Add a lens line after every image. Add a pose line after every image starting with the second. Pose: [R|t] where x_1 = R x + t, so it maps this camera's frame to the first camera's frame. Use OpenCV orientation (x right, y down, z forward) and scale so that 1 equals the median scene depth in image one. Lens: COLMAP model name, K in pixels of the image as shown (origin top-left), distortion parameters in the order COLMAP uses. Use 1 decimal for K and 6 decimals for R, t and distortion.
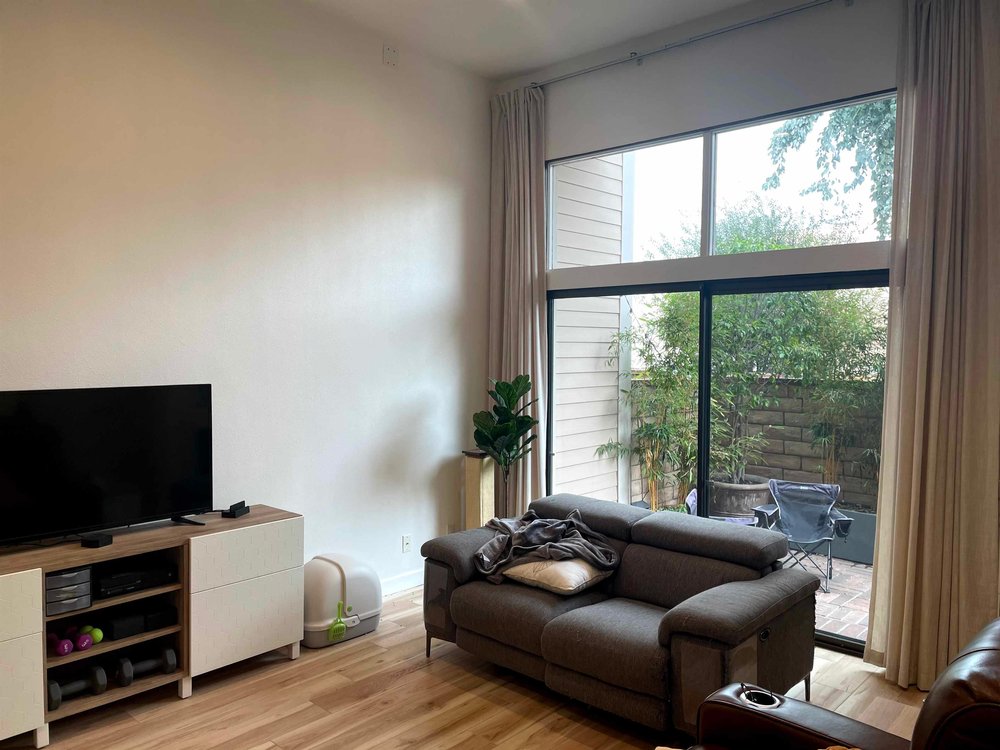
lens RADIAL K [[753.5, 0, 496.5], [0, 753.5, 374.1], [0, 0, 1]] dist [0.076510, -0.087059]
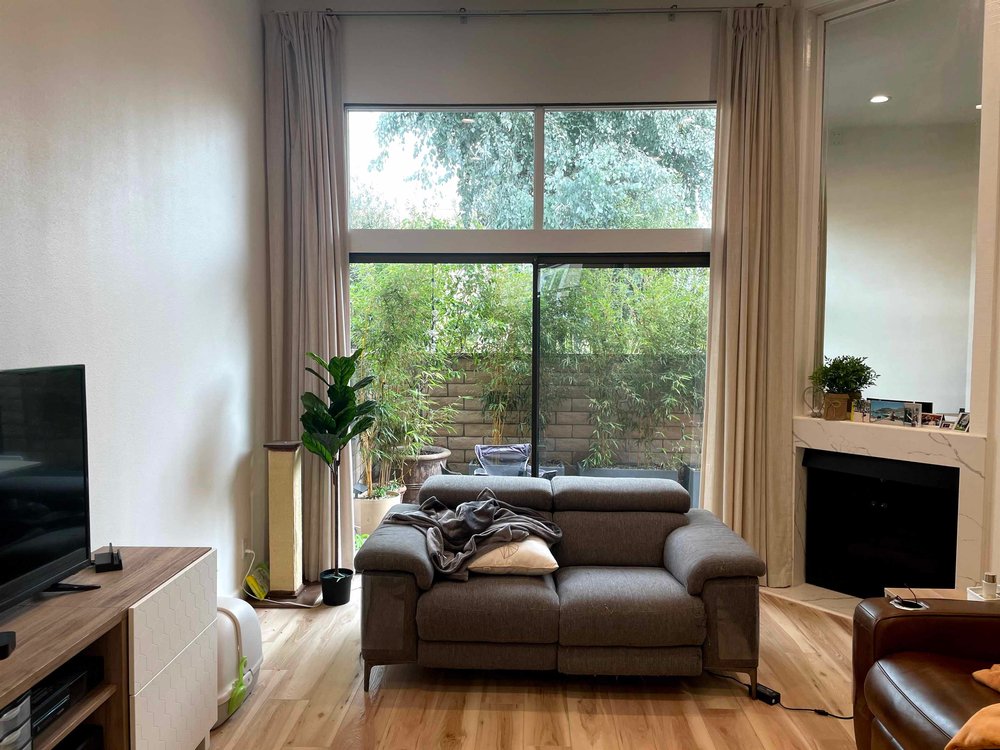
lens RADIAL K [[753.5, 0, 500.1], [0, 753.5, 369.3], [0, 0, 1]] dist [0.076510, -0.087059]
pose [[0.761324, -0.034184, 0.647470, -0.535608], [0.023422, 0.999407, 0.025223, 0.009513], [-0.647948, -0.004038, 0.761674, 0.305366]]
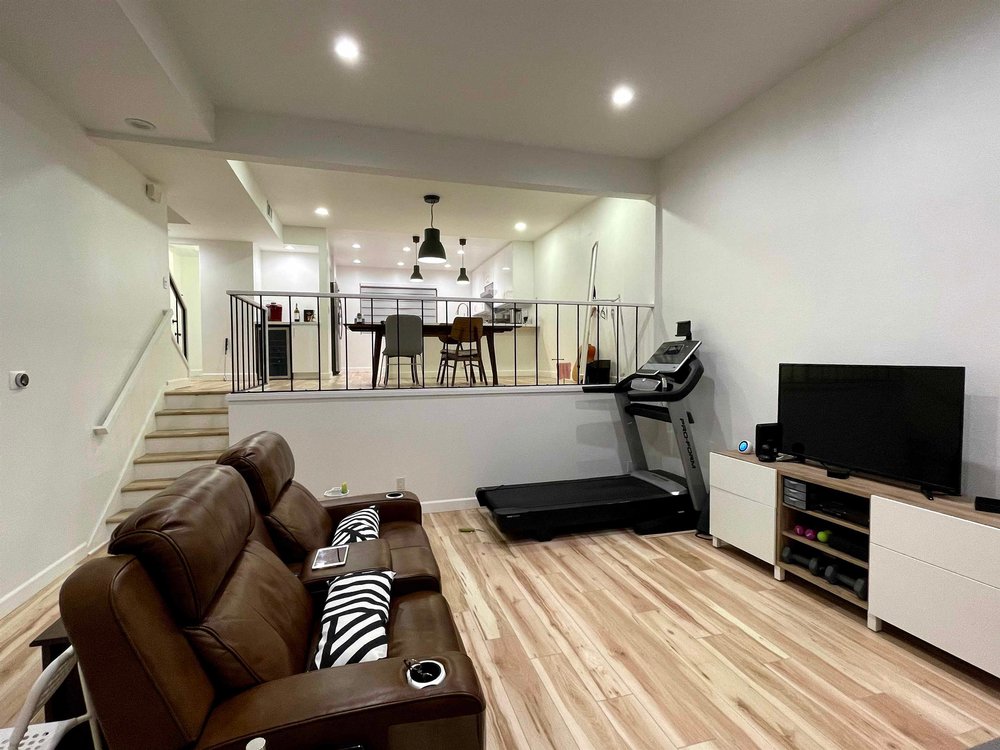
lens RADIAL K [[478.9, 0, 503.0], [0, 478.9, 374.6], [0, 0, 1]] dist [0.001745, -0.002215]
pose [[-0.509415, 0.031217, -0.859955, 0.480093], [-0.030523, 0.998057, 0.054311, 0.007992], [0.859980, 0.053915, -0.507472, 0.822221]]
